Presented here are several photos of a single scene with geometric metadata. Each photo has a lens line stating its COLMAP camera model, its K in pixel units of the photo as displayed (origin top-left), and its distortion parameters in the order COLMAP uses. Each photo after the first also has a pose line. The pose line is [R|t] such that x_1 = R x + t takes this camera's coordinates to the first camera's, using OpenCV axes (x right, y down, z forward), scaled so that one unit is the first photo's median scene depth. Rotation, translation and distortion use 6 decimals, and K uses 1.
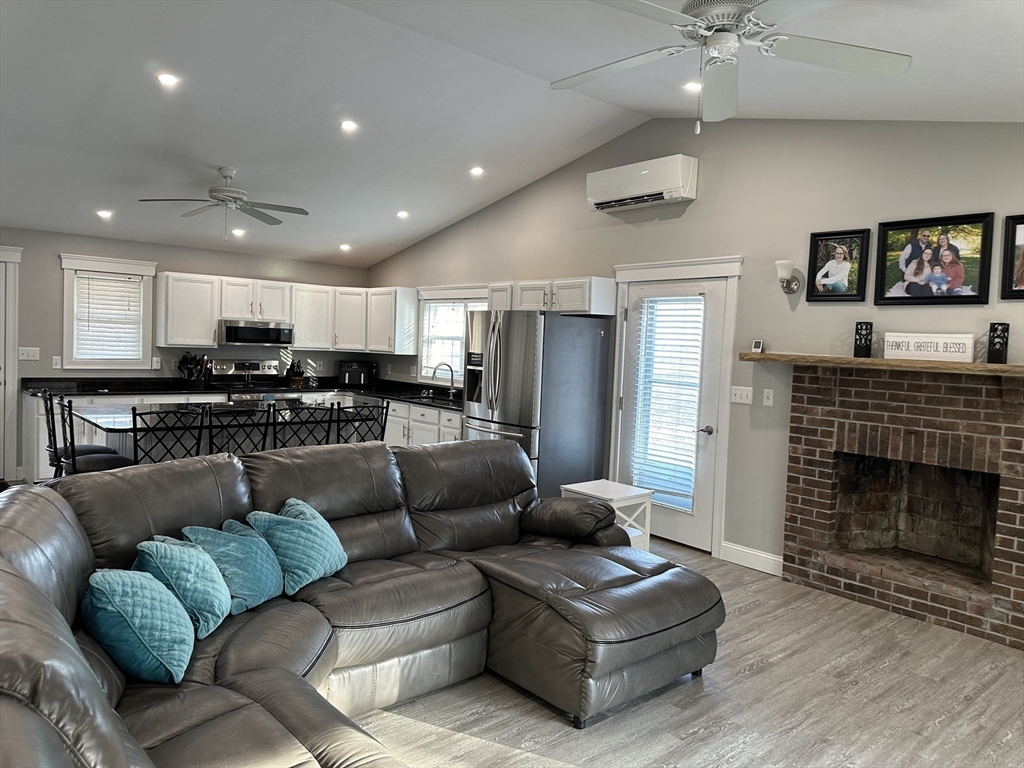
lens RADIAL K [[711.5, 0, 512.0], [0, 711.5, 384.0], [0, 0, 1]] dist [0.119881, -0.180151]
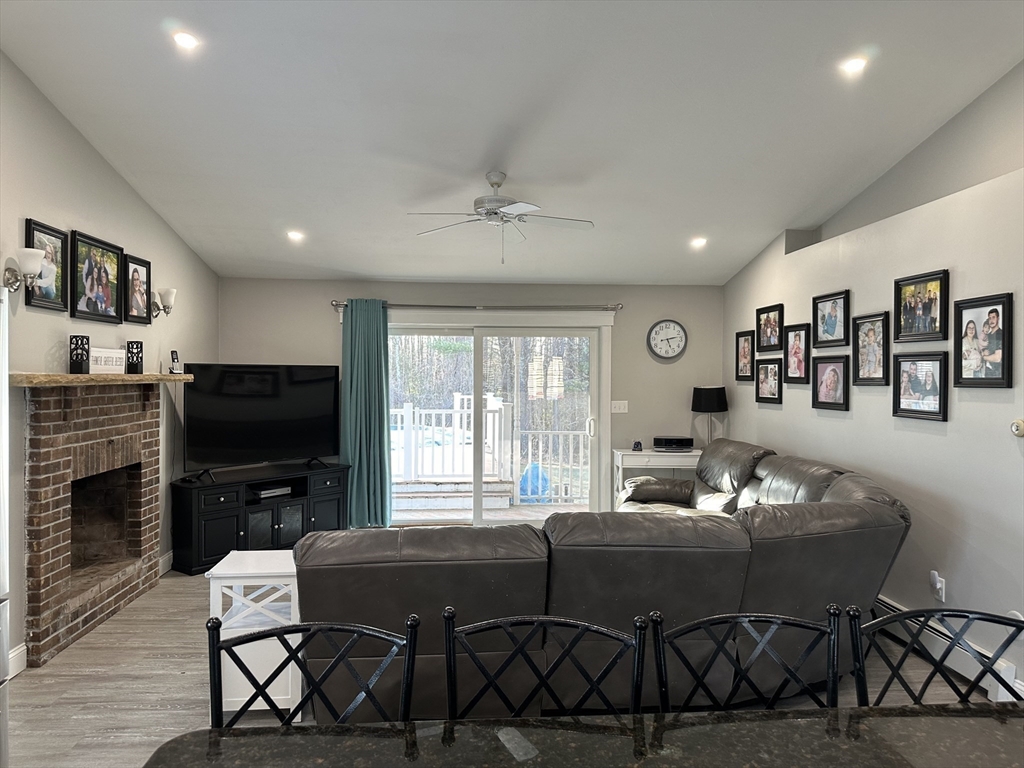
lens RADIAL K [[711.5, 0, 512.0], [0, 711.5, 384.0], [0, 0, 1]] dist [0.119881, -0.180151]
pose [[-0.797318, -0.069578, 0.599536, -0.218434], [-0.025270, 0.996310, 0.082019, -0.048515], [-0.603030, 0.050244, -0.796134, 0.597266]]
